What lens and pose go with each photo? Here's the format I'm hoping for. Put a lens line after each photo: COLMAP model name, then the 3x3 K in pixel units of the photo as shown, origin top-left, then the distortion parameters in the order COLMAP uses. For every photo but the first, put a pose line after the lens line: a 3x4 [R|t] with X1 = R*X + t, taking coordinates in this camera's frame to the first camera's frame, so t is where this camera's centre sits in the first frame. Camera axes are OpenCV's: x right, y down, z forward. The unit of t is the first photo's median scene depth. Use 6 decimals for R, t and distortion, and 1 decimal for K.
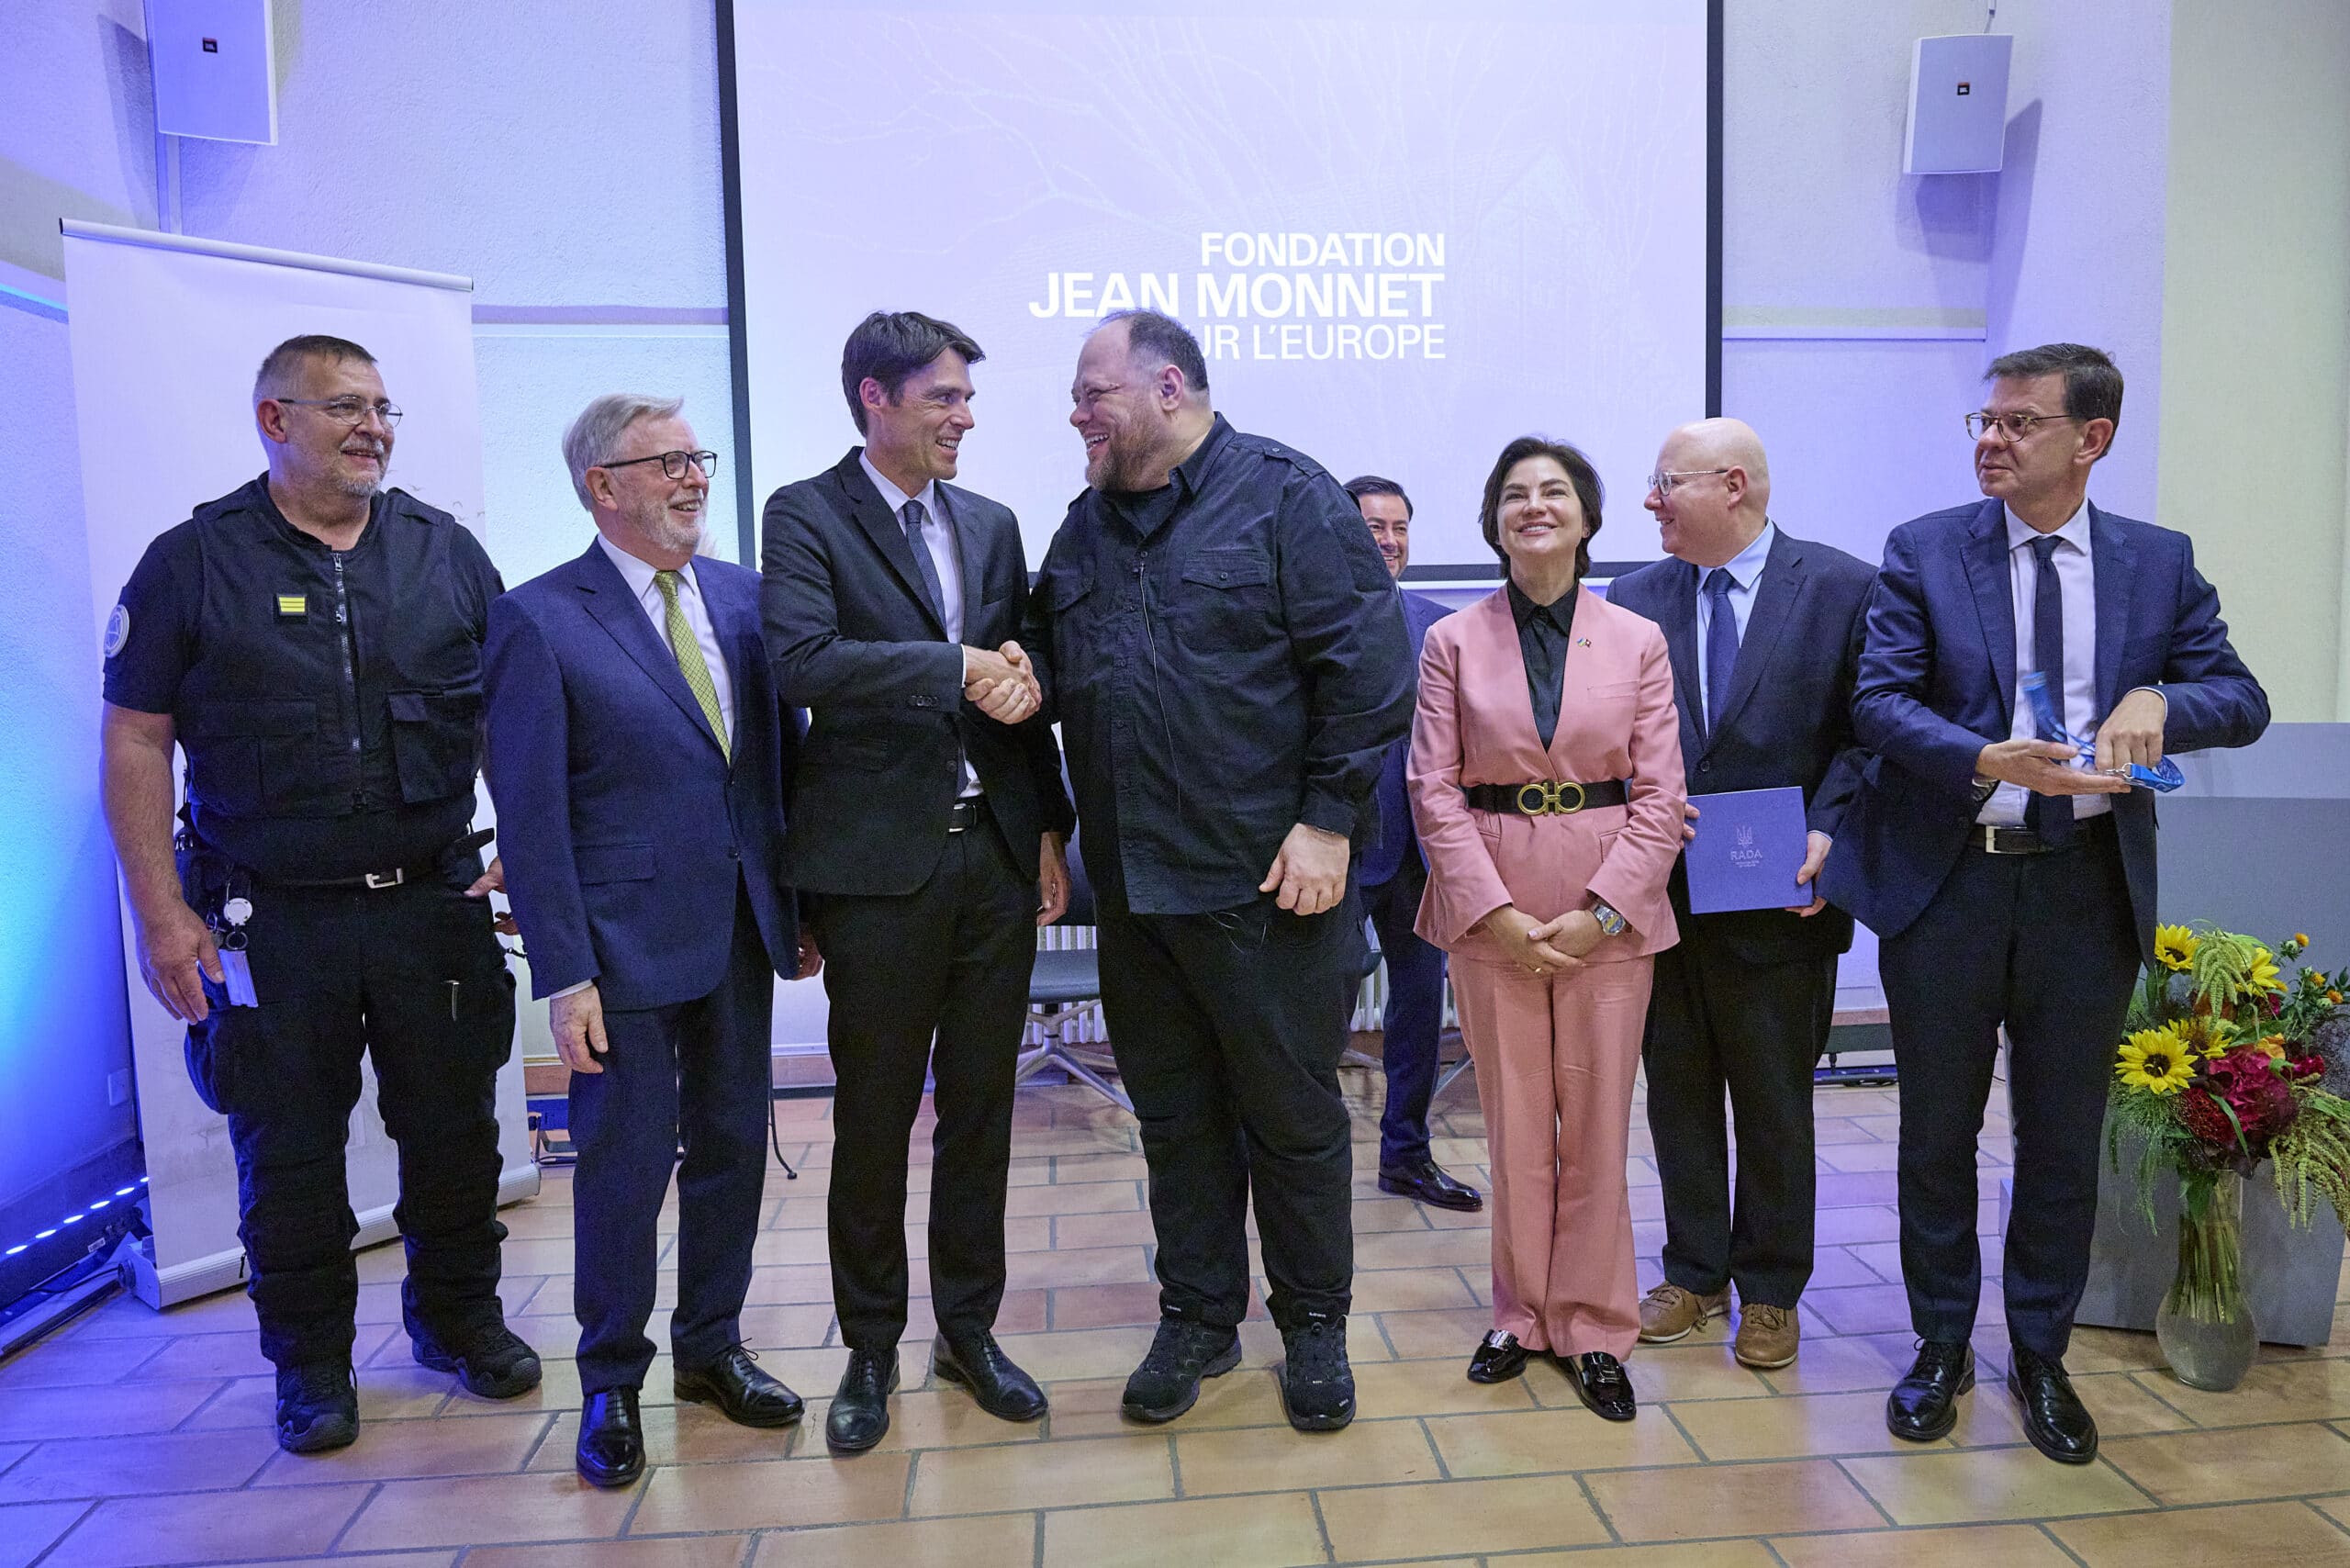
lens RADIAL K [[1635.6, 0, 1240.7], [0, 1635.6, 783.0], [0, 0, 1]] dist [0.004229, -0.001062]
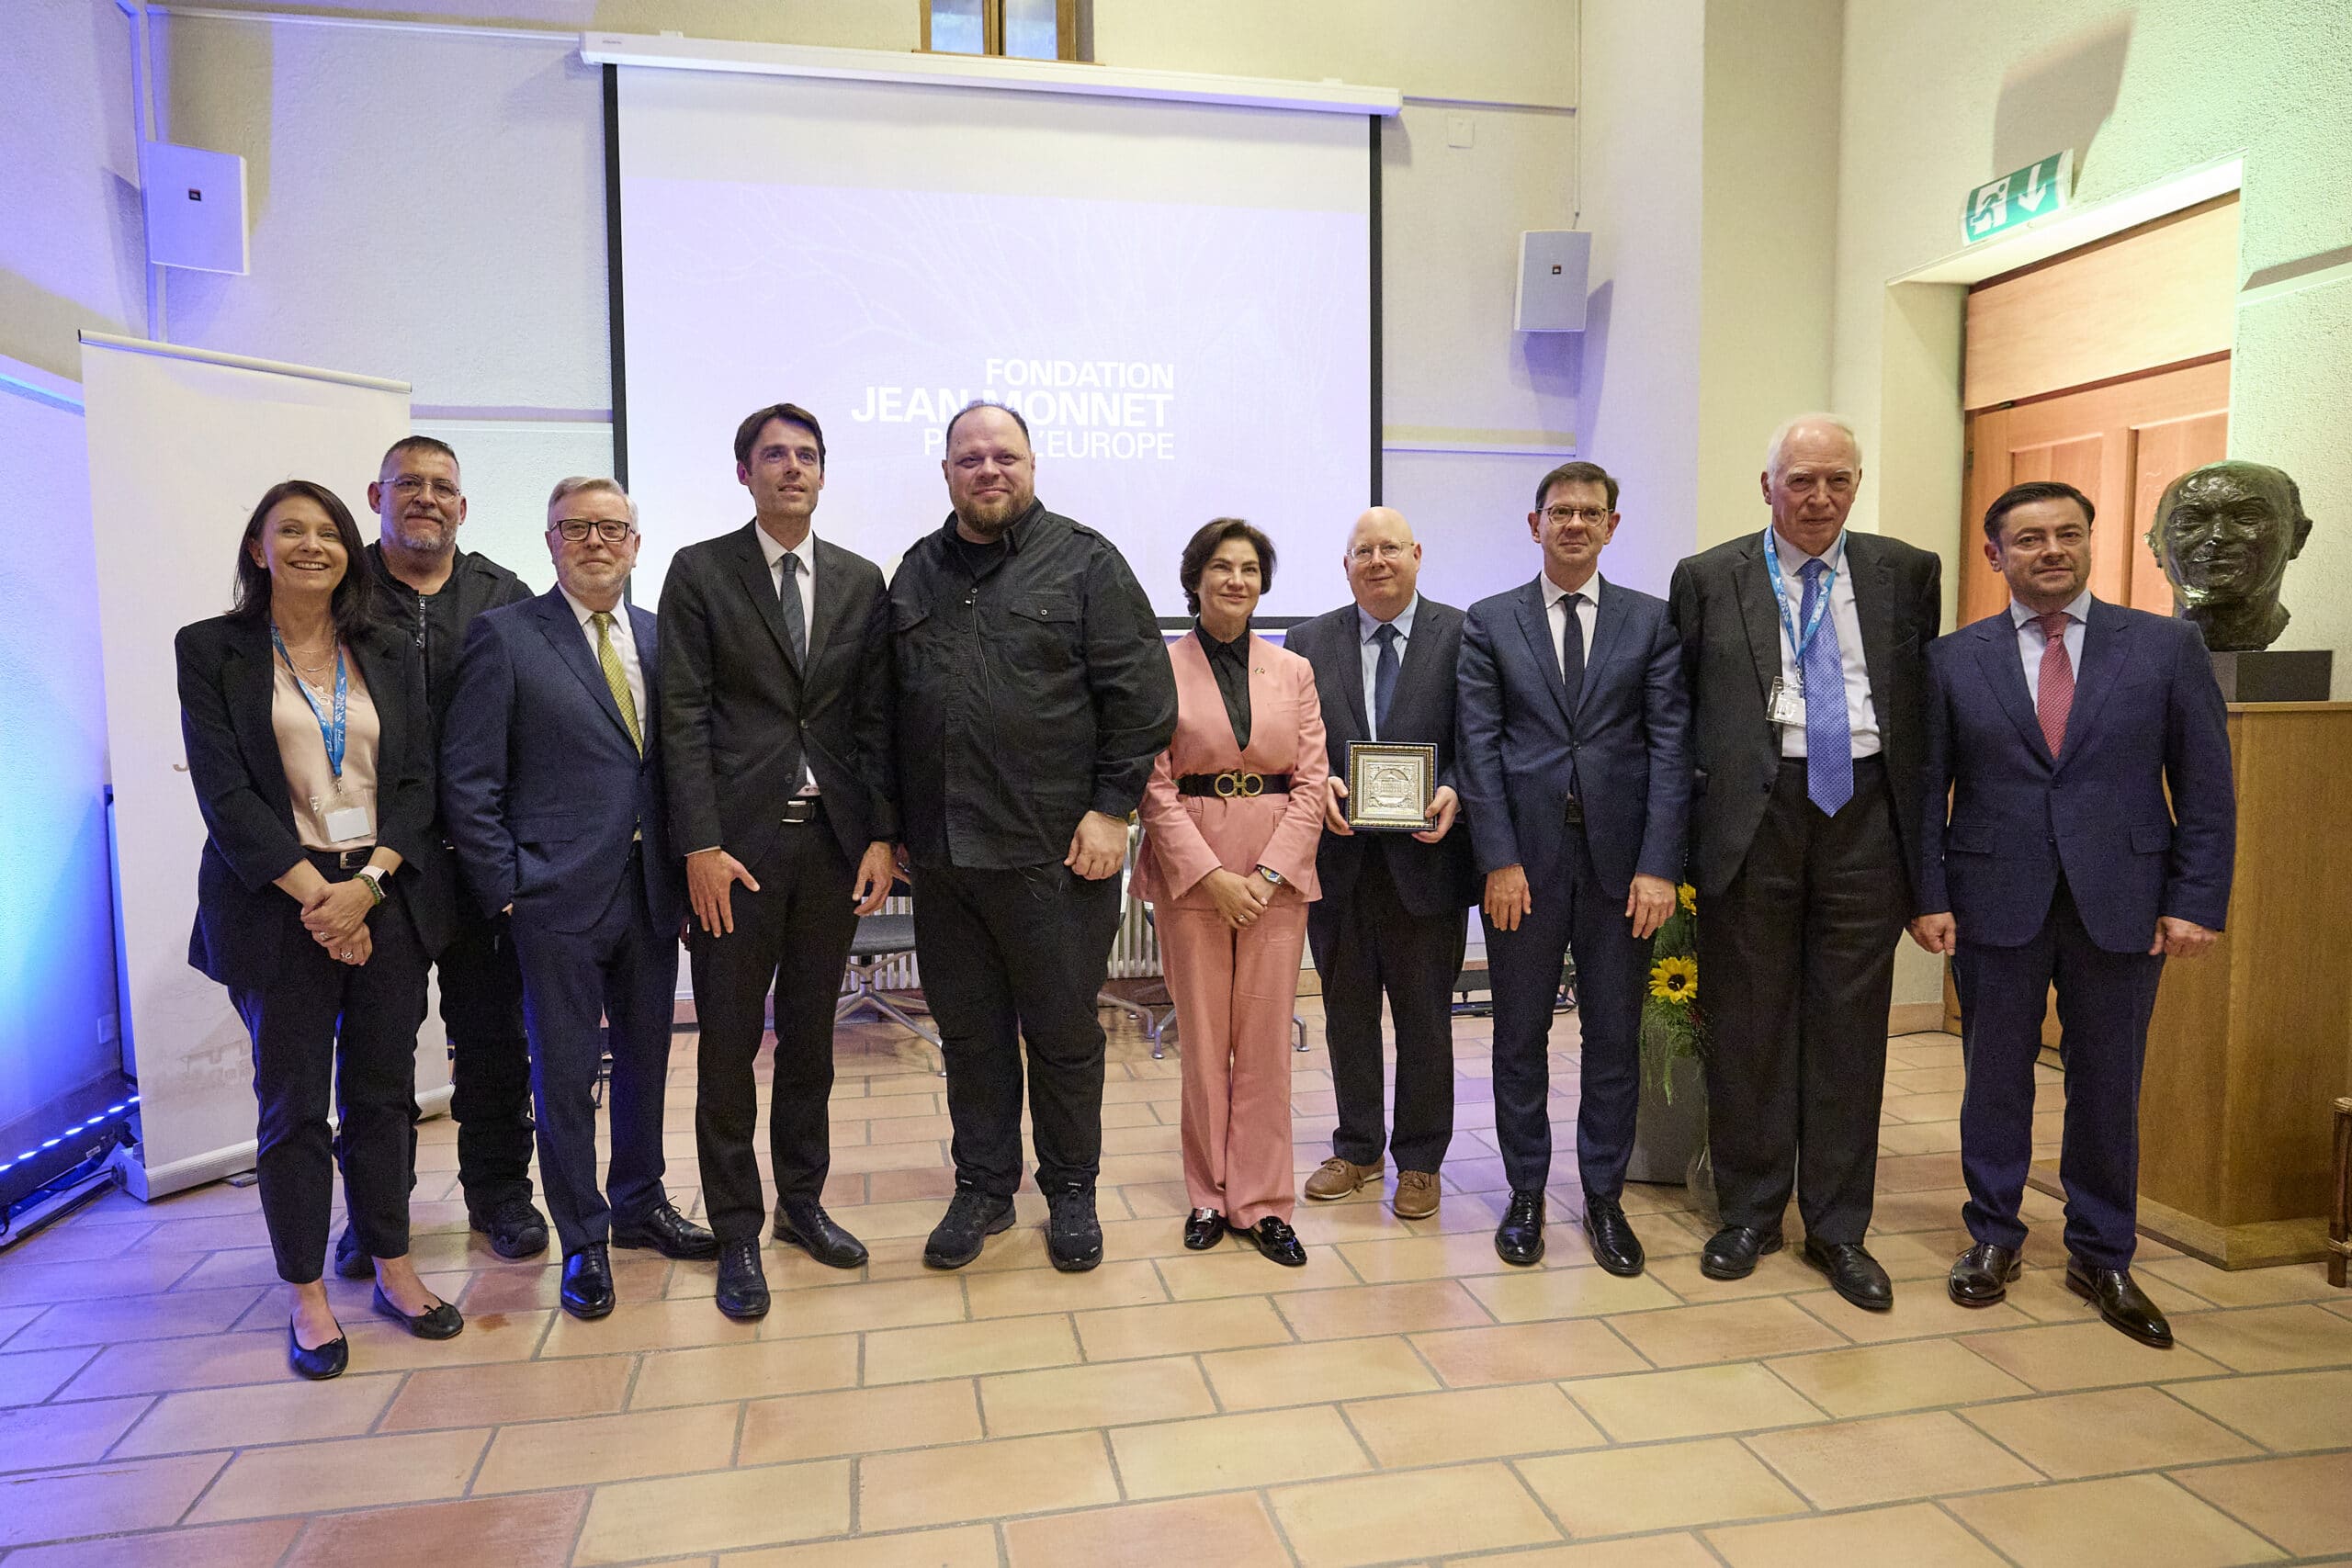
lens RADIAL K [[1394.8, 0, 1128.0], [0, 1394.8, 768.6], [0, 0, 1]] dist [-0.030052, 0.000749]
pose [[0.996351, 0.003584, 0.085277, -0.005797], [-0.001577, 0.999720, -0.023592, 0.014715], [-0.085338, 0.023371, 0.996078, -0.108373]]
